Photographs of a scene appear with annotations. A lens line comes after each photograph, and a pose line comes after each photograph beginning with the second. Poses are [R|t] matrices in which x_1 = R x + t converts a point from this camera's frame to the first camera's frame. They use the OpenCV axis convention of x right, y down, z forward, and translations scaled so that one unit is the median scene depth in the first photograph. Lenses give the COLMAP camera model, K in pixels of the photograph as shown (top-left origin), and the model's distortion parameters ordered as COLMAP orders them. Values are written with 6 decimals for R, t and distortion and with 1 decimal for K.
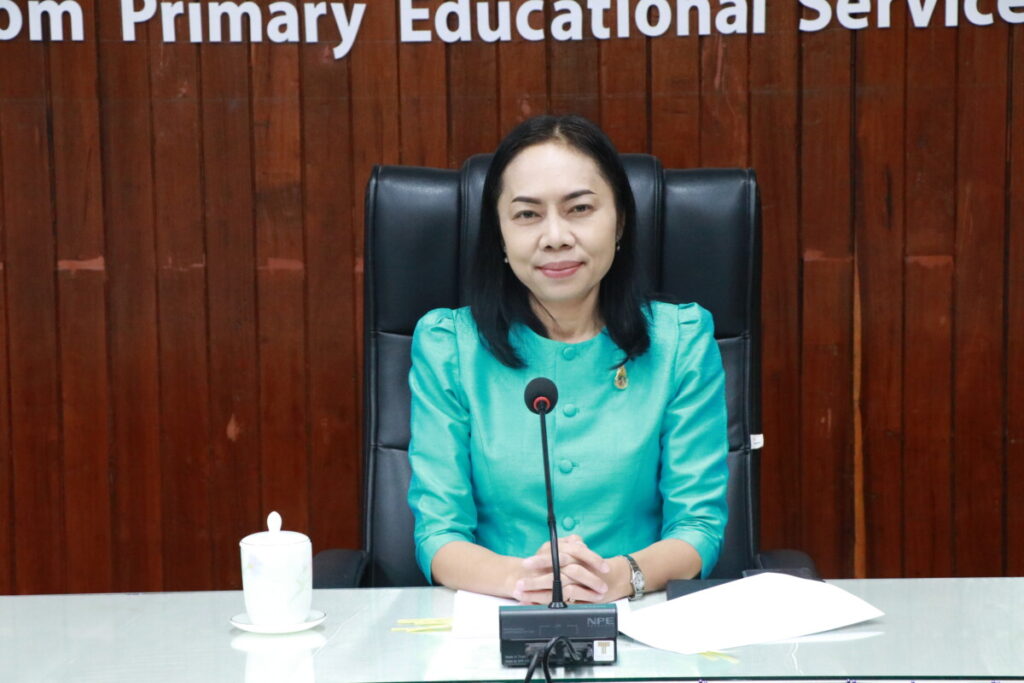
lens RADIAL K [[3177.6, 0, 511.8], [0, 3177.6, 341.5], [0, 0, 1]] dist [-0.115883, 0.000000]
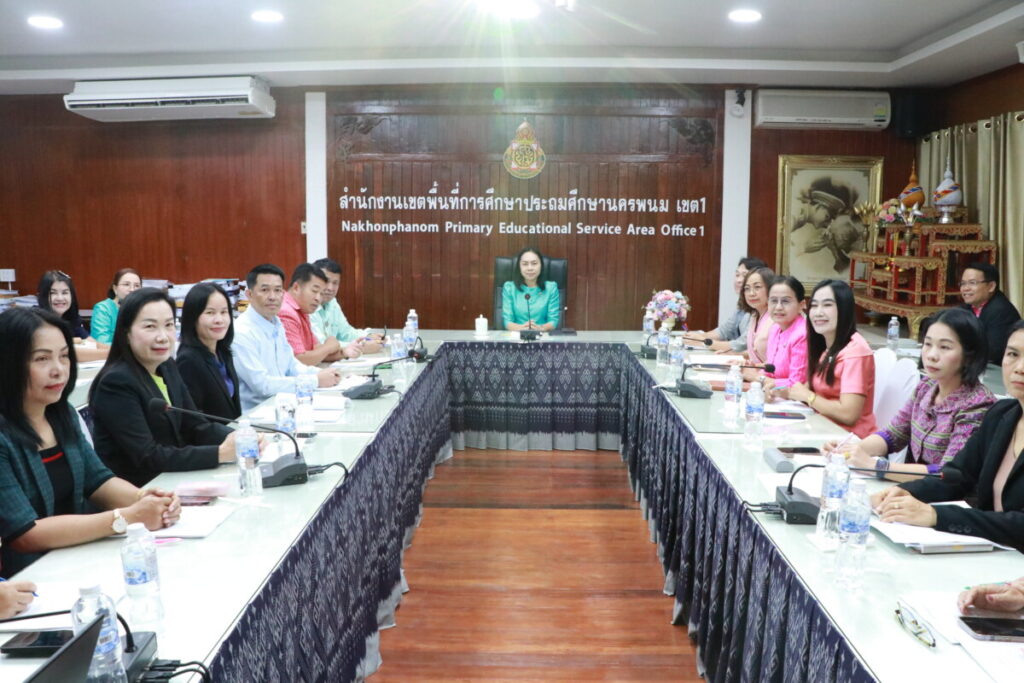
lens RADIAL K [[844.5, 0, 512.3], [0, 844.5, 337.9], [0, 0, 1]] dist [-0.098477, 0.028822]
pose [[0.999879, 0.014285, 0.006199, -0.023889], [-0.014497, 0.999258, 0.035677, 0.036139], [-0.005685, -0.035763, 0.999344, -0.497746]]
